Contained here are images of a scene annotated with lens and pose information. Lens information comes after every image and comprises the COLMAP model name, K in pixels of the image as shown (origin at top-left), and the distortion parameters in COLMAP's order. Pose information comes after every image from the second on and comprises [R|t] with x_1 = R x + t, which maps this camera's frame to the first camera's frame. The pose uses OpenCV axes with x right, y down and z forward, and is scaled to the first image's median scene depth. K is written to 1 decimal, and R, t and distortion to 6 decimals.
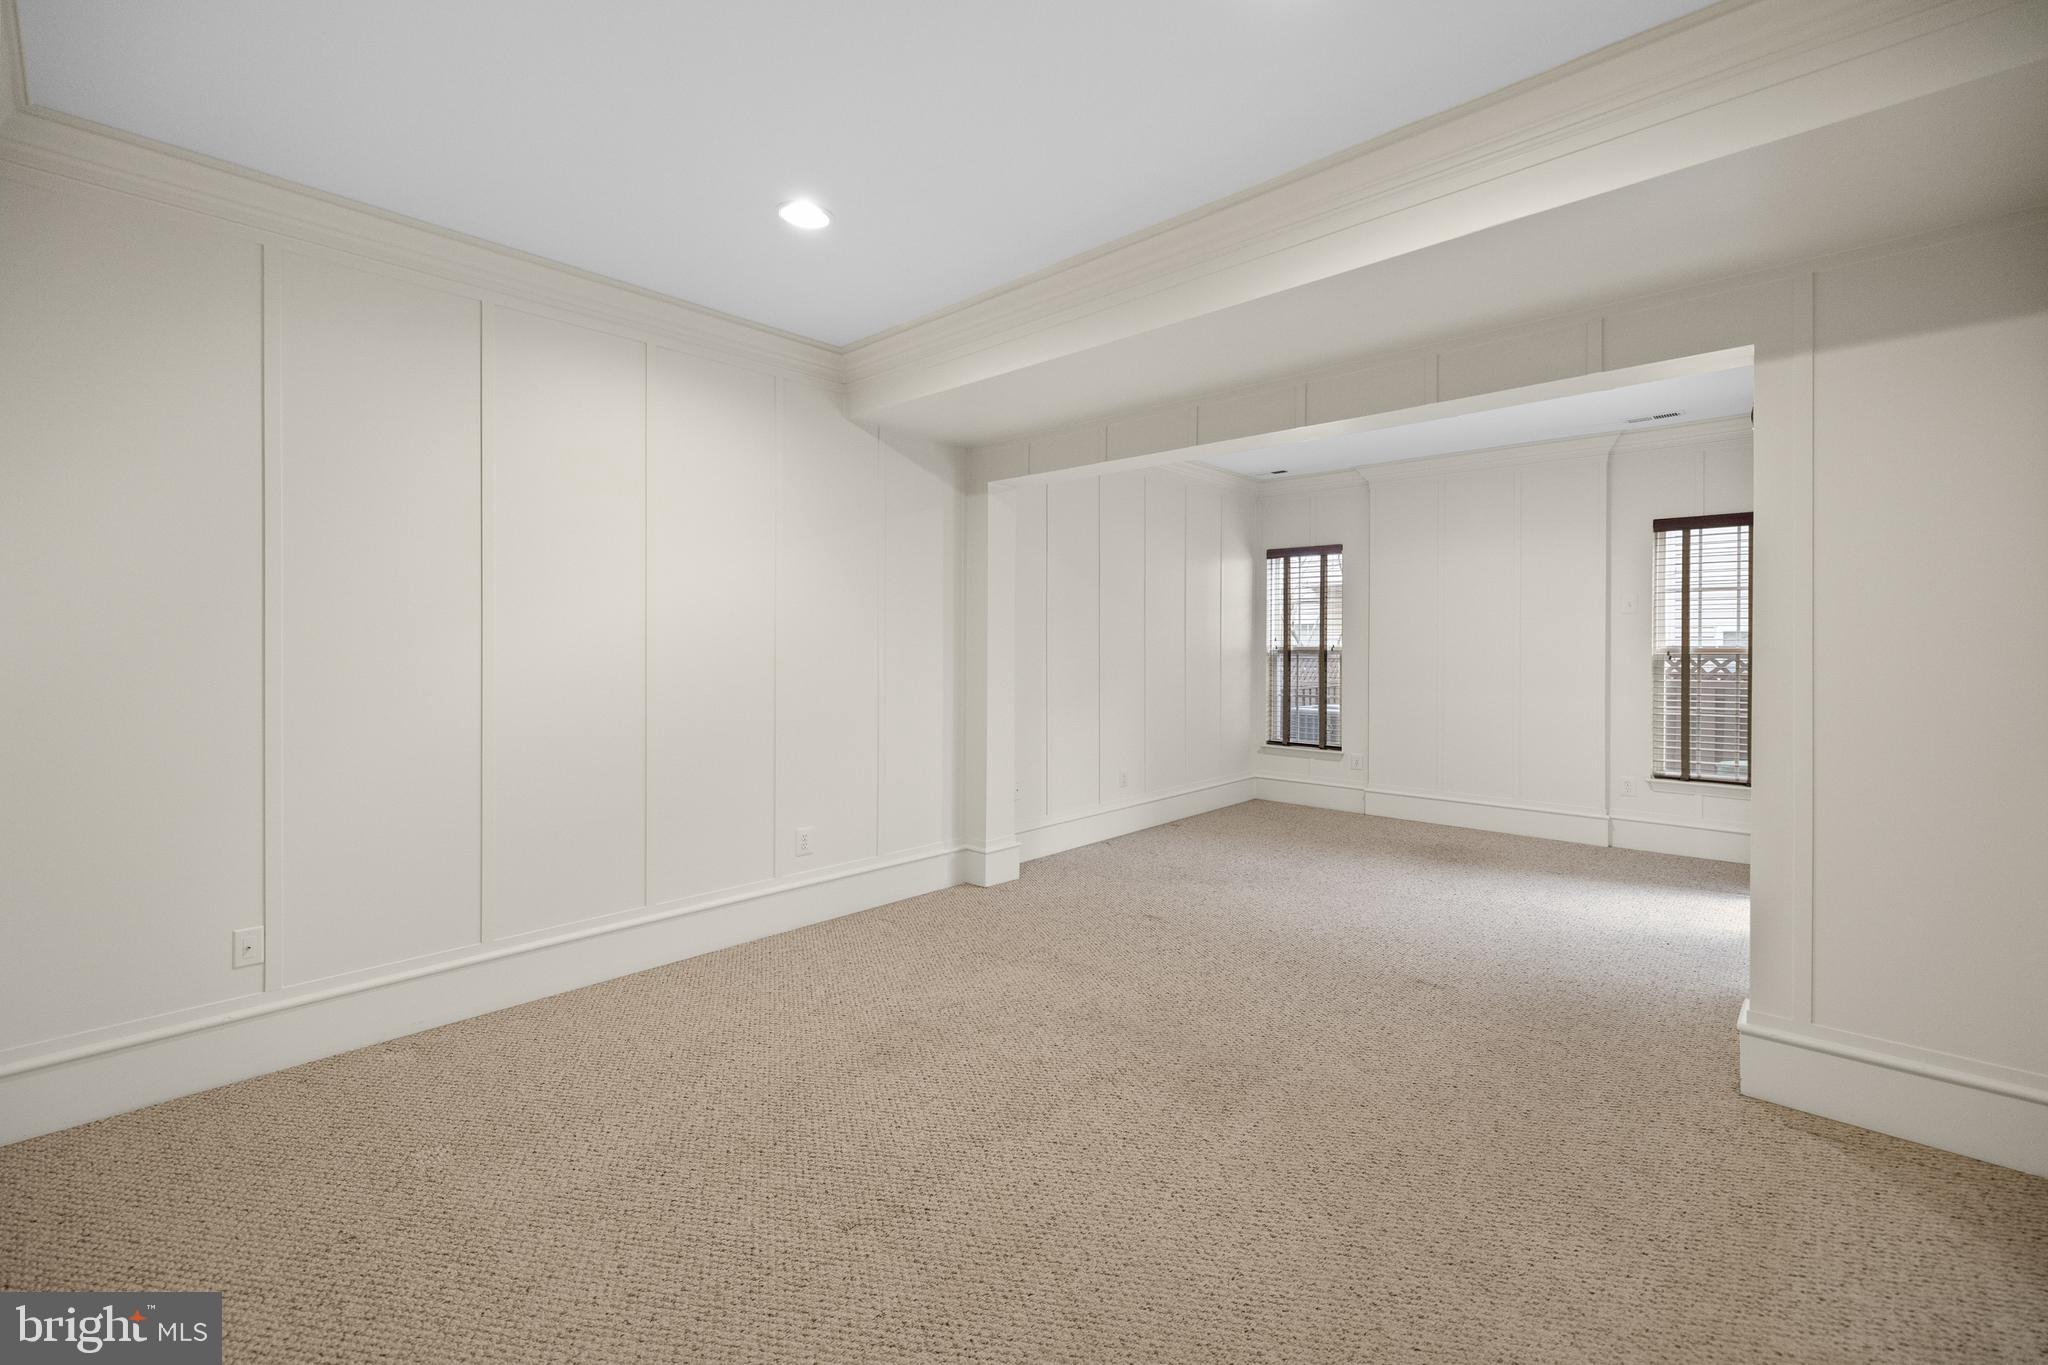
lens RADIAL K [[869.3, 0, 1021.4], [0, 869.3, 639.7], [0, 0, 1]] dist [0.000504, -0.000415]
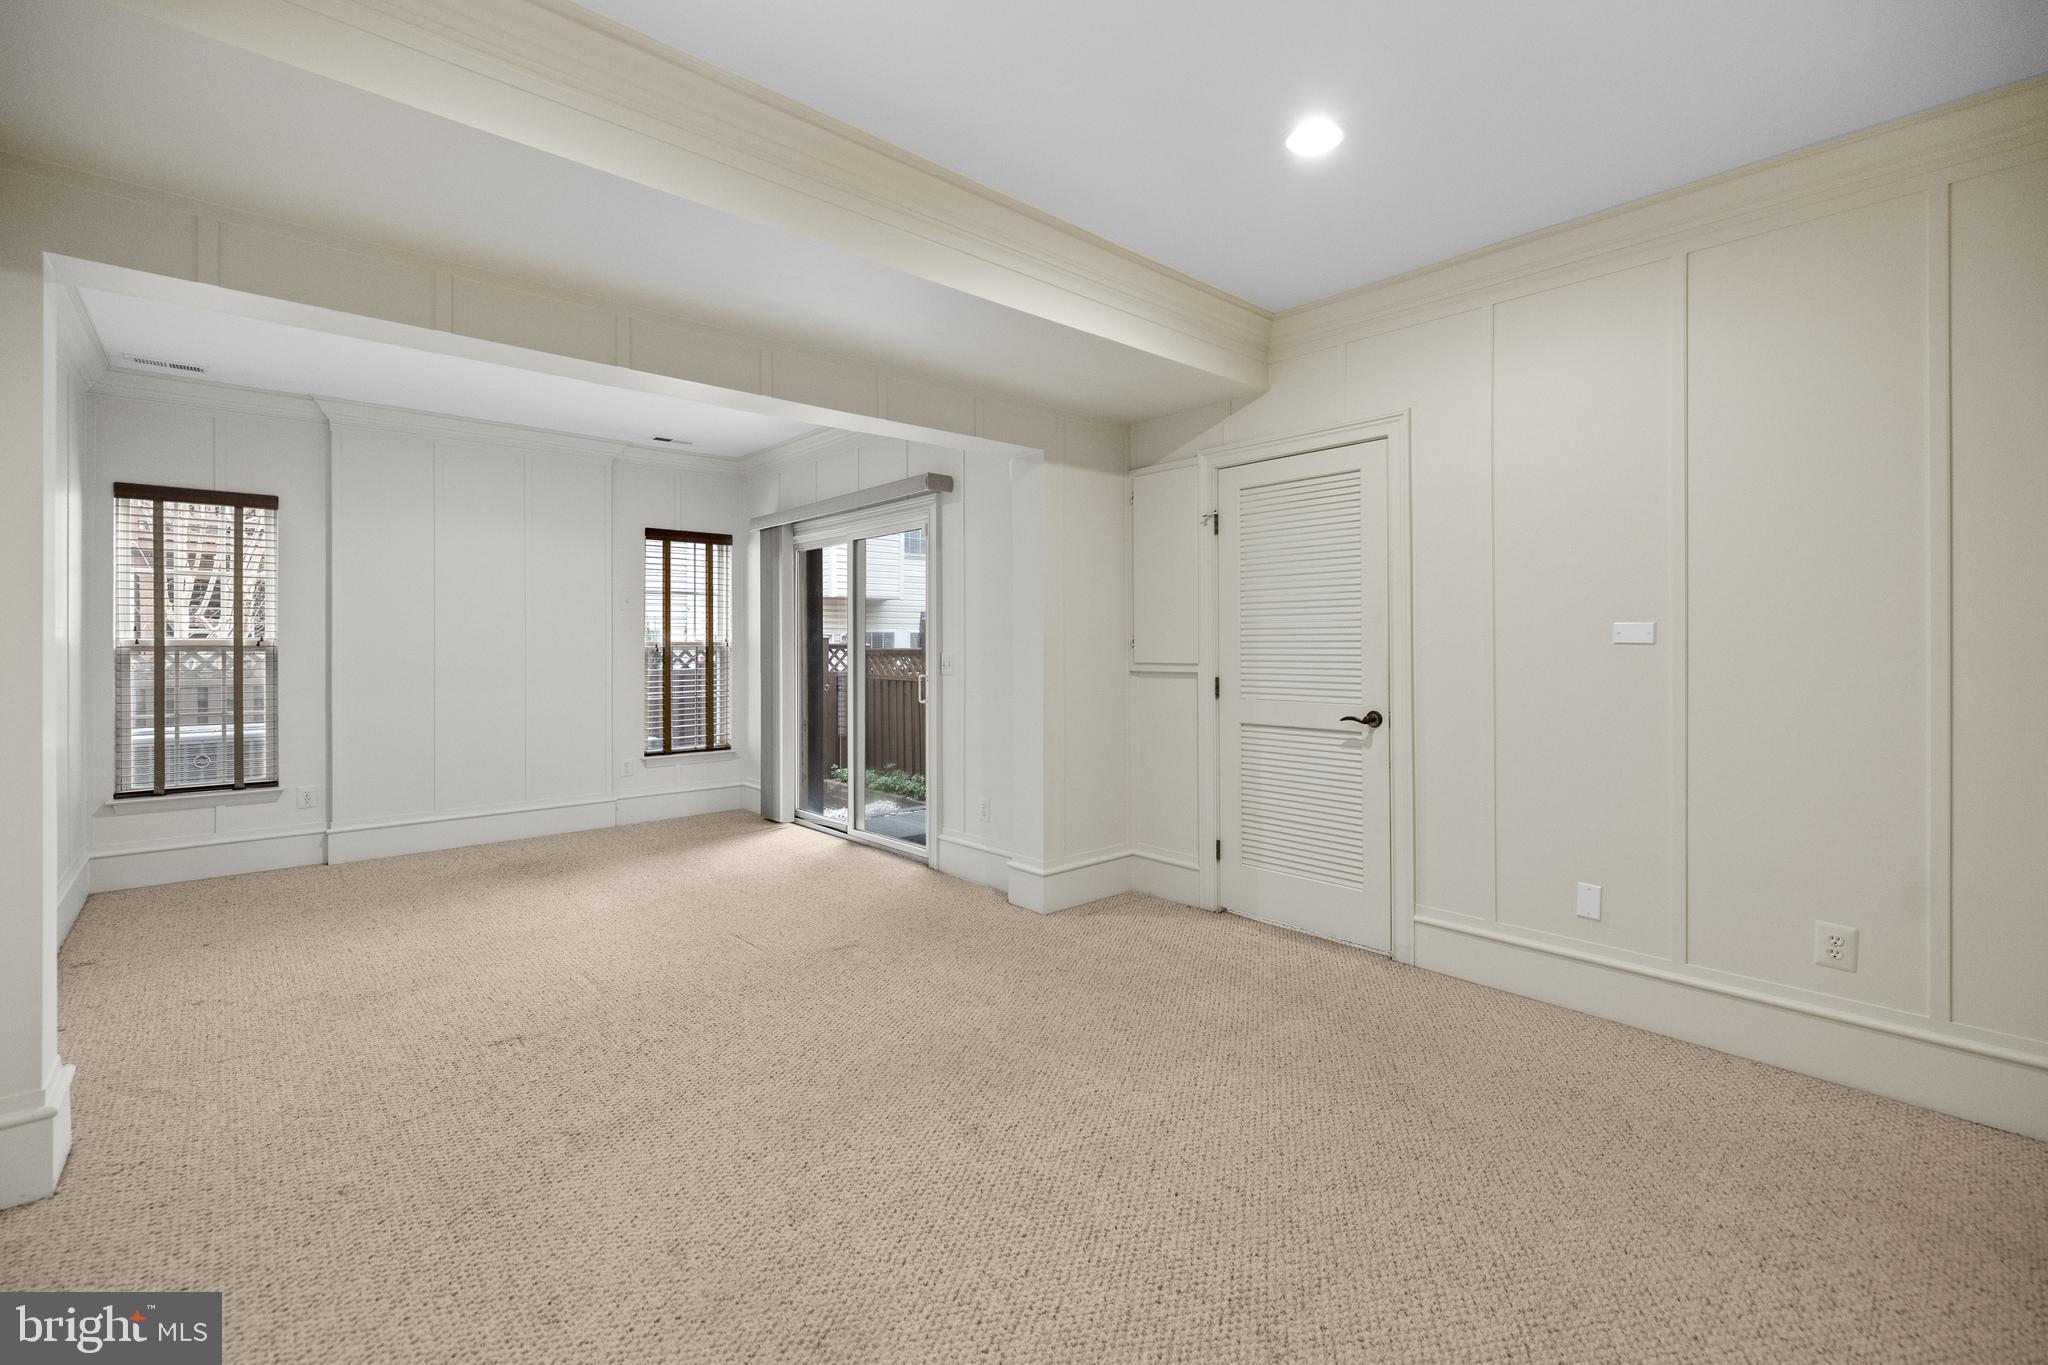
lens RADIAL K [[869.3, 0, 1015.6], [0, 869.3, 659.8], [0, 0, 1]] dist [0.000504, -0.000415]
pose [[0.097738, -0.020582, 0.994999, -0.291902], [-0.007142, 0.999746, 0.021382, 0.004359], [-0.995187, -0.009196, 0.097566, 0.335500]]
